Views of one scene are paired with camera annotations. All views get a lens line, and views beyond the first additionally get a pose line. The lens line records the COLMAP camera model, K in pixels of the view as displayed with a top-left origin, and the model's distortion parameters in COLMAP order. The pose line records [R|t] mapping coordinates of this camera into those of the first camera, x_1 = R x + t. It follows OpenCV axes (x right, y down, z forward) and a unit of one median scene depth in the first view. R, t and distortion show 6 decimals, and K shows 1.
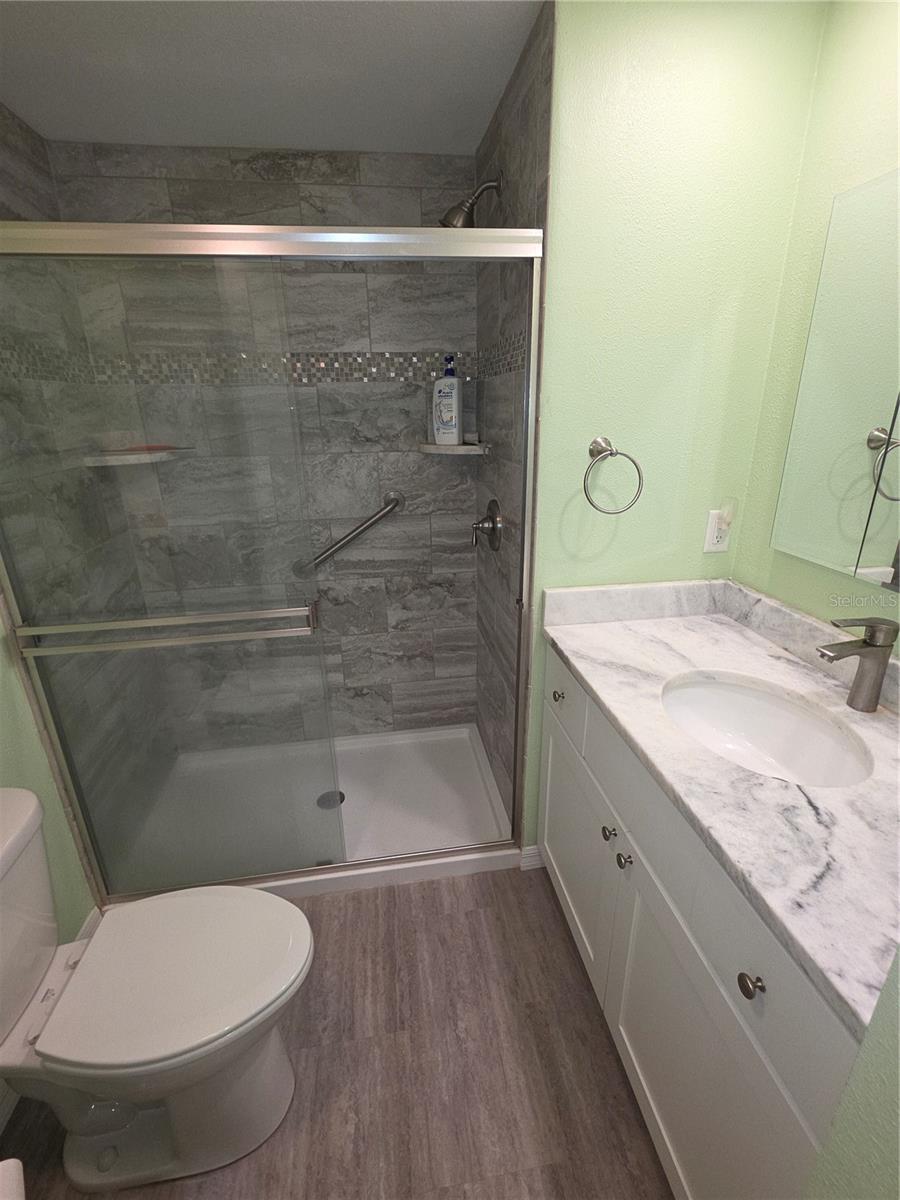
lens RADIAL K [[540.2, 0, 452.1], [0, 540.2, 601.9], [0, 0, 1]] dist [-0.000950, 0.000710]
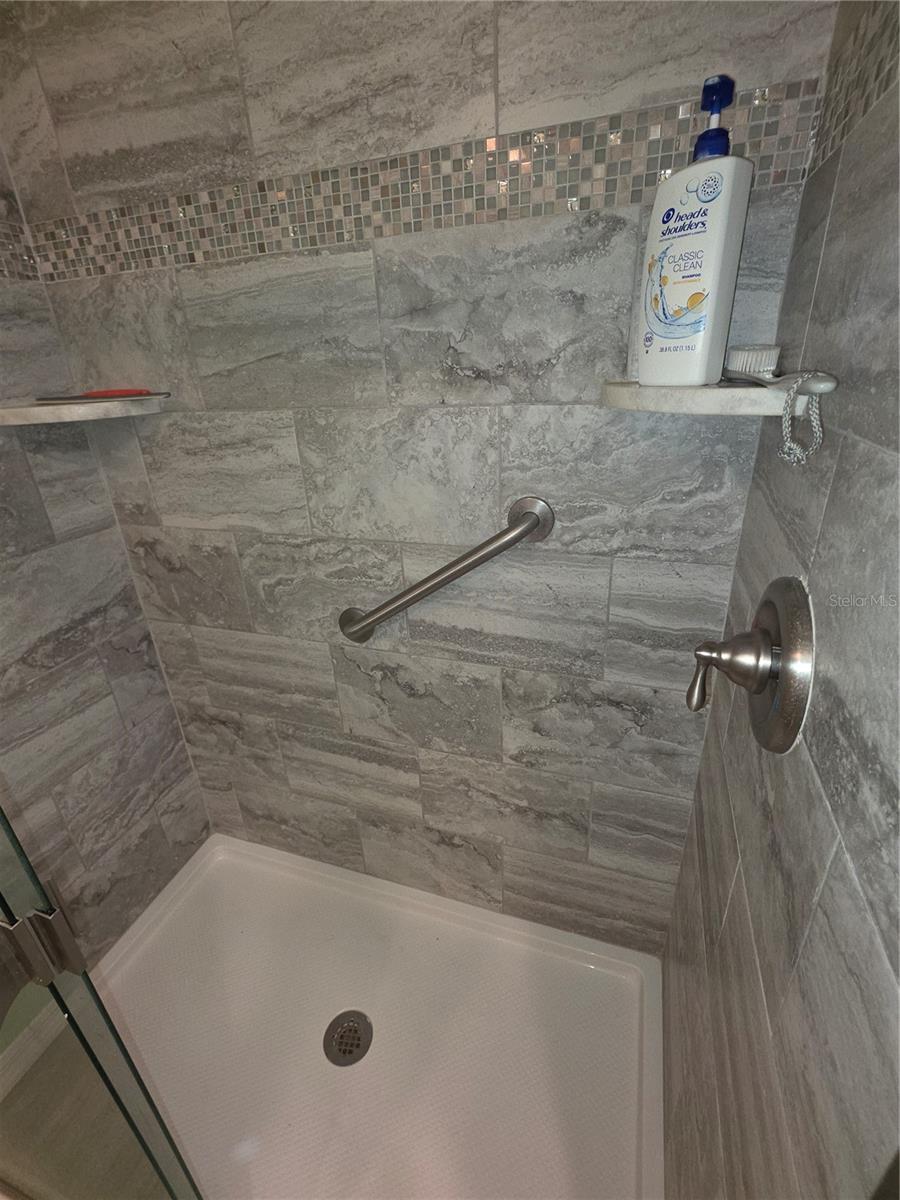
lens RADIAL K [[540.2, 0, 446.6], [0, 540.2, 599.0], [0, 0, 1]] dist [-0.000950, 0.000710]
pose [[0.888249, 0.164396, -0.428937, 0.036846], [-0.128383, 0.985401, 0.111813, -0.185061], [0.441057, -0.044250, 0.896388, 0.652625]]
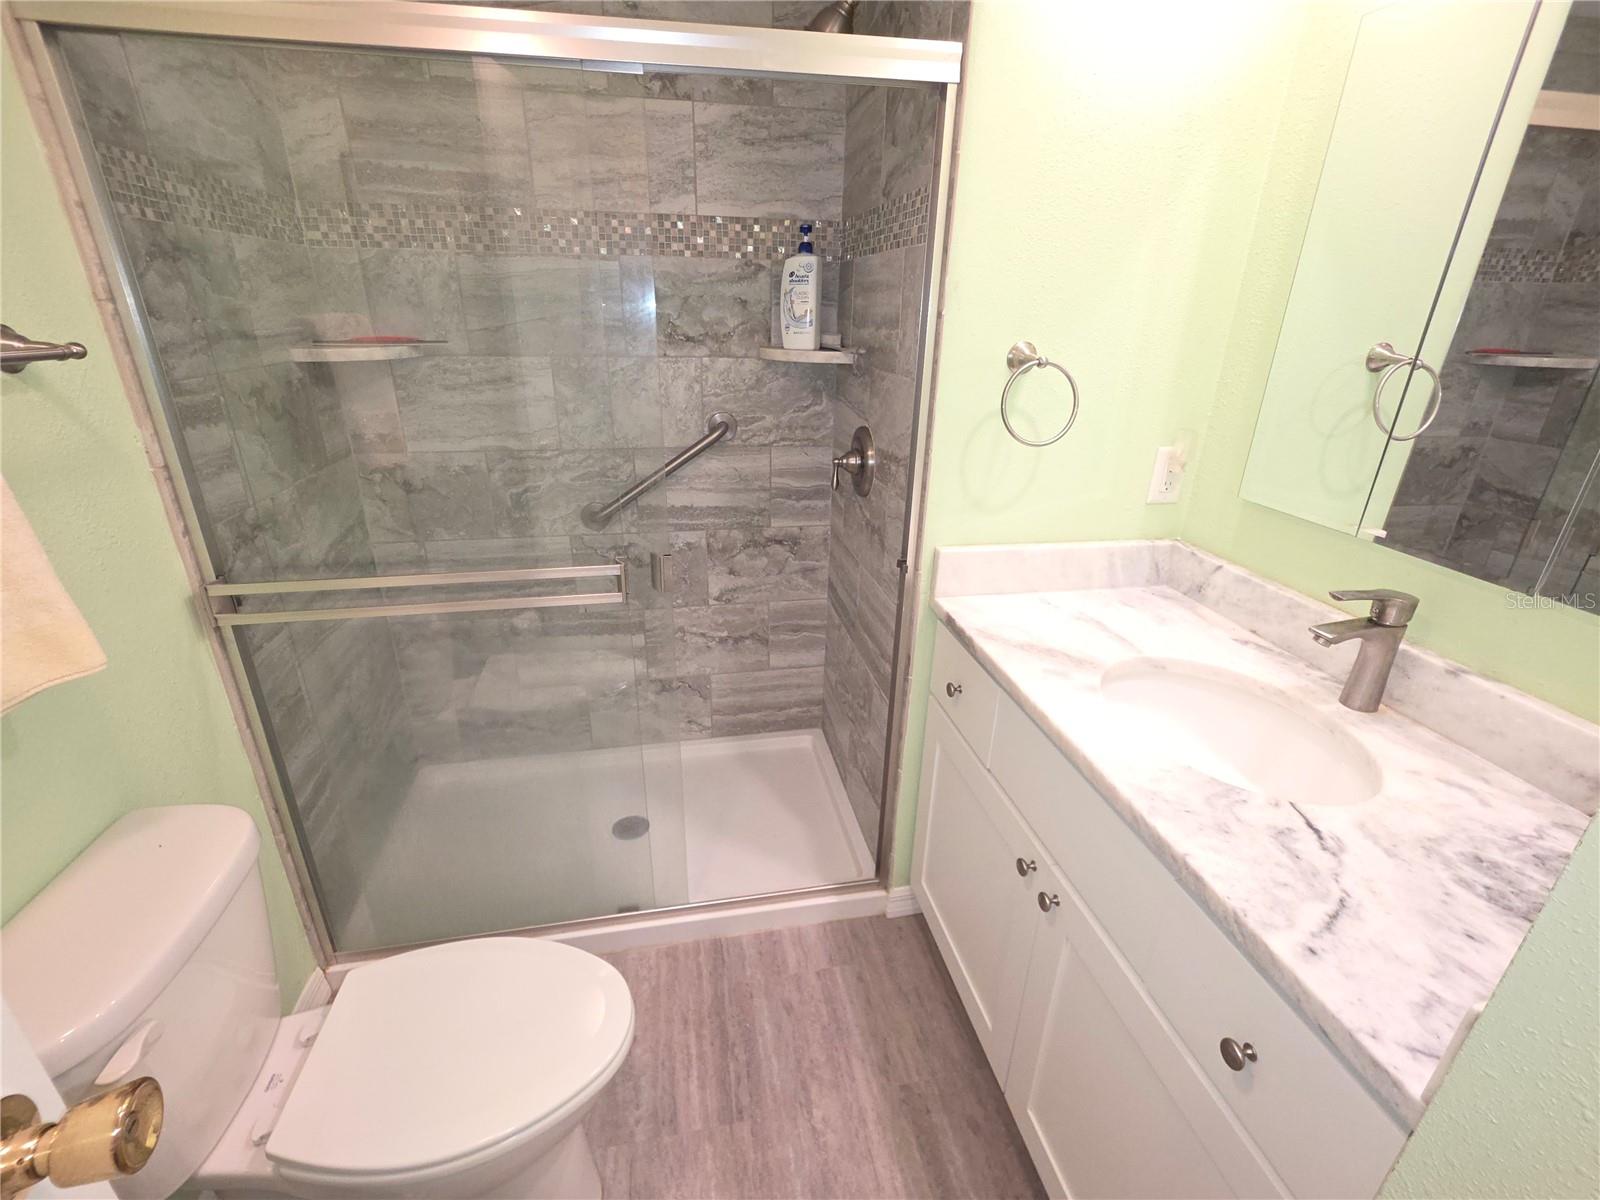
lens RADIAL K [[720.3, 0, 796.6], [0, 720.3, 608.1], [0, 0, 1]] dist [-0.000950, 0.000710]
pose [[0.998750, 0.017282, 0.046893, -0.054918], [-0.019509, 0.998683, 0.047450, 0.013507], [-0.046011, -0.048305, 0.997772, 0.010989]]
